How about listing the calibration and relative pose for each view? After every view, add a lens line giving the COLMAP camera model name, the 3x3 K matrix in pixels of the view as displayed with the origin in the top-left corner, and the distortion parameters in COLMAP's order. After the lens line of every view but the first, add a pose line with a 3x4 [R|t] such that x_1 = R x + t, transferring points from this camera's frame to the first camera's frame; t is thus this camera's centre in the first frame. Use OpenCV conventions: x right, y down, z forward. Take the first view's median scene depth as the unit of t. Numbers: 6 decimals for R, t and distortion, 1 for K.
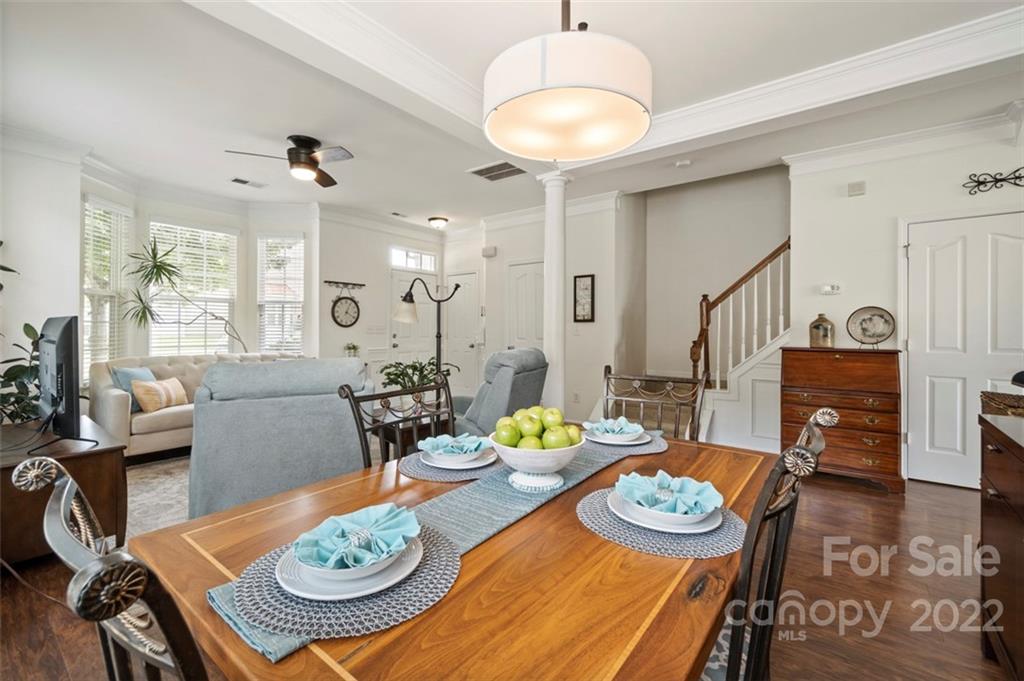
lens RADIAL K [[441.6, 0, 514.8], [0, 441.6, 332.4], [0, 0, 1]] dist [-0.006599, 0.002496]
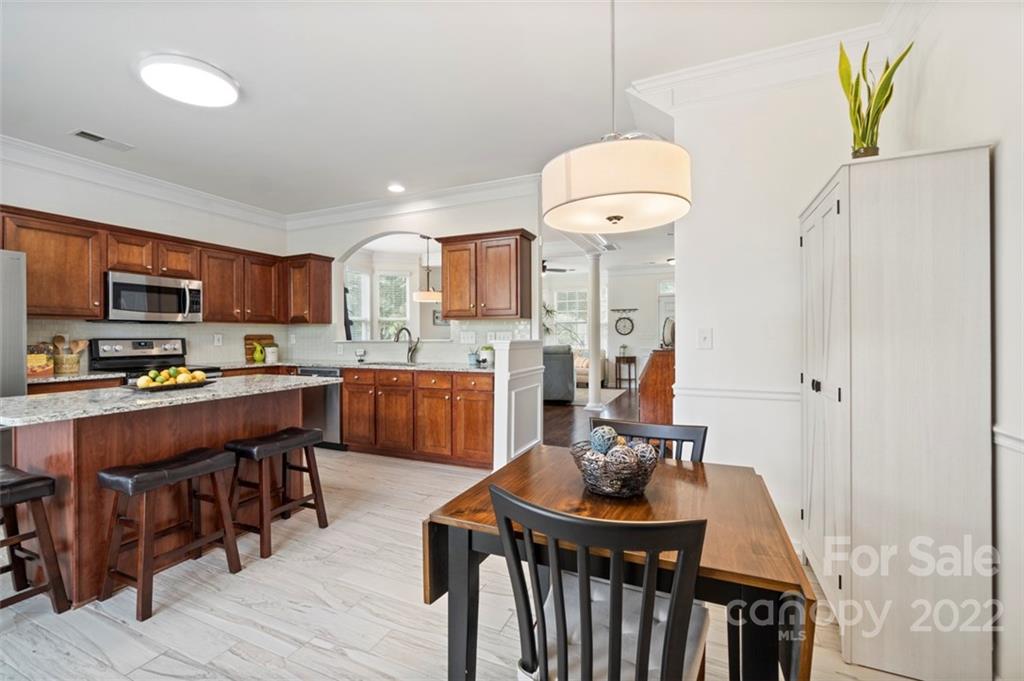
lens RADIAL K [[441.6, 0, 507.8], [0, 441.6, 335.4], [0, 0, 1]] dist [-0.006599, 0.002496]
pose [[0.226177, -0.003522, -0.974080, 1.533766], [0.000353, 0.999994, -0.003534, -0.005133], [0.974086, 0.000455, 0.226177, 0.205380]]
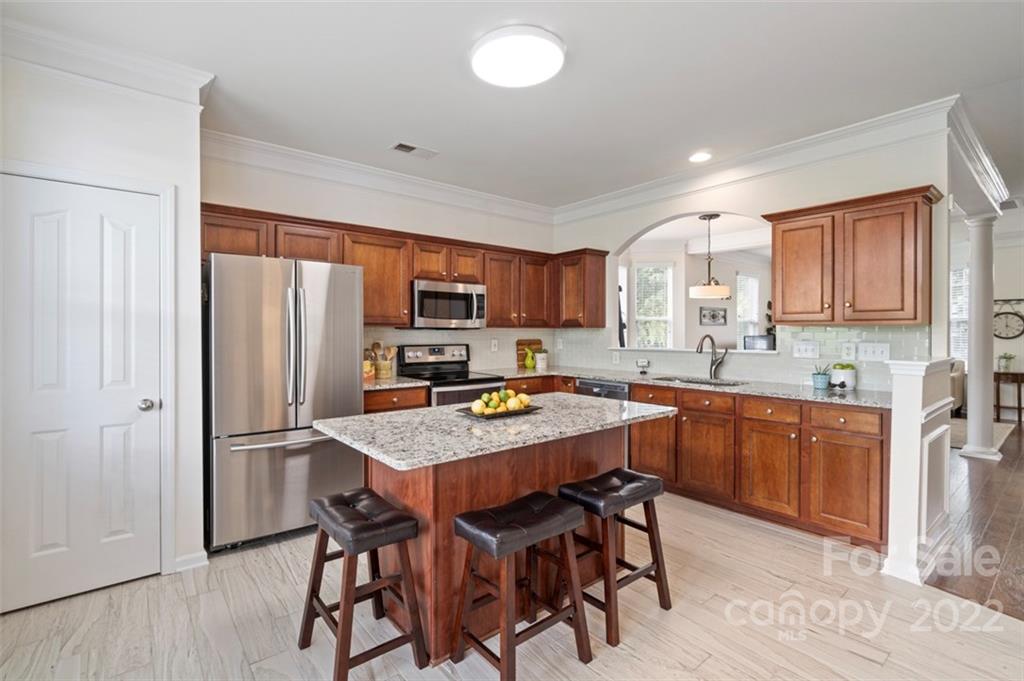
lens RADIAL K [[477.4, 0, 507.0], [0, 477.4, 332.2], [0, 0, 1]] dist [-0.001485, 0.002970]
pose [[-0.230911, 0.000845, -0.972974, 1.407333], [-0.005661, 0.999982, 0.002212, -0.031438], [0.972958, 0.006019, -0.230902, 0.047401]]
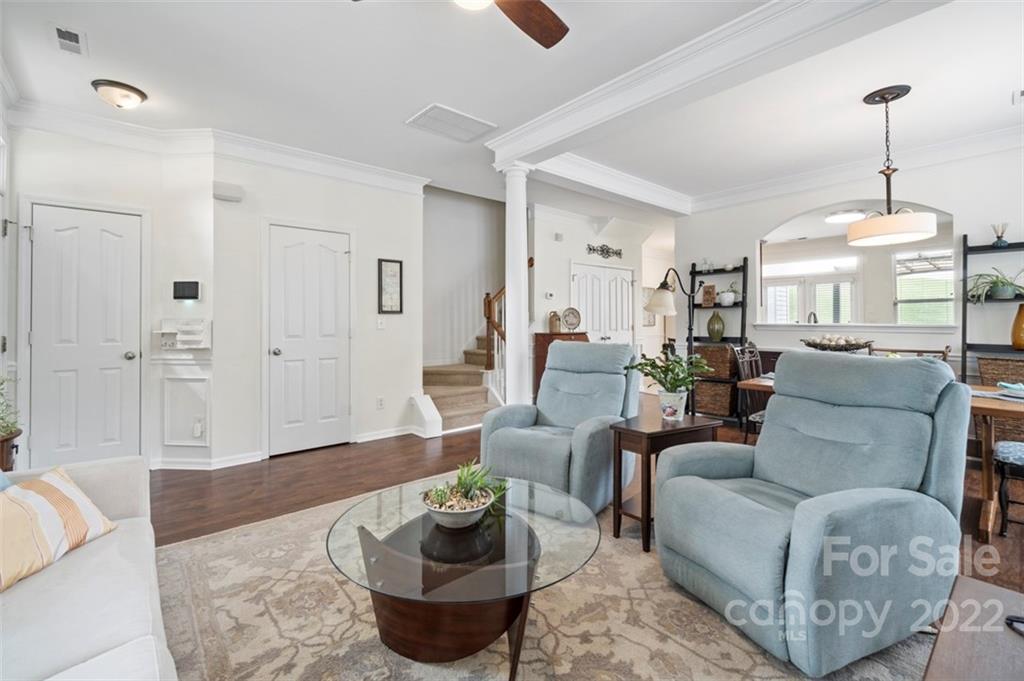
lens RADIAL K [[441.6, 0, 495.1], [0, 441.6, 317.0], [0, 0, 1]] dist [-0.006599, 0.002496]
pose [[0.227312, 0.006583, 0.973800, -0.746364], [0.009966, 0.999909, -0.009086, -0.008517], [-0.973771, 0.011770, 0.227226, 0.704686]]
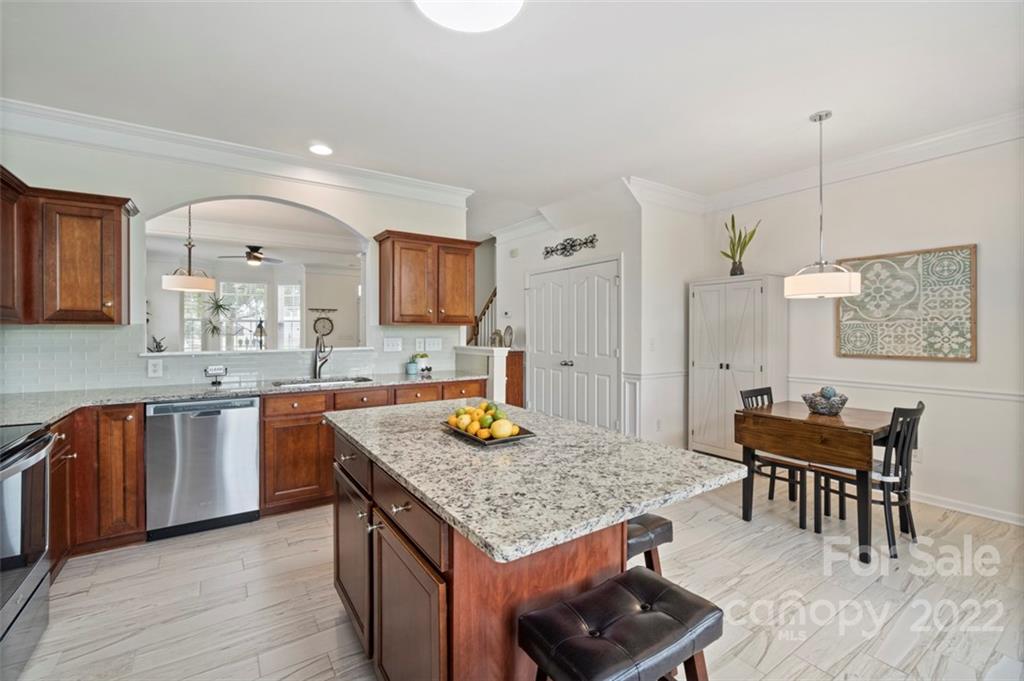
lens RADIAL K [[441.6, 0, 509.3], [0, 441.6, 330.8], [0, 0, 1]] dist [-0.006599, 0.002496]
pose [[0.943930, -0.002944, -0.330133, 1.052420], [0.001326, 0.999986, -0.005126, -0.027391], [0.330144, 0.004401, 0.943920, -0.429860]]
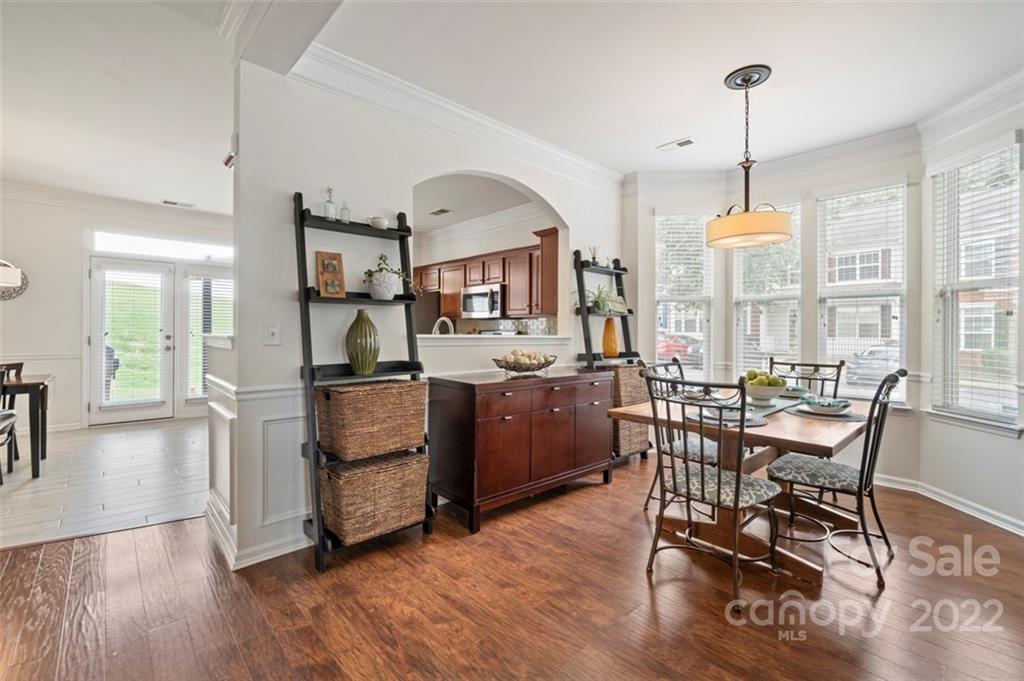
lens RADIAL K [[441.6, 0, 509.6], [0, 441.6, 337.9], [0, 0, 1]] dist [-0.006599, 0.002496]
pose [[-0.984884, -0.011064, 0.172863, 0.235933], [-0.007054, 0.999692, 0.023797, -0.007569], [-0.173073, 0.022218, -0.984658, 0.914329]]
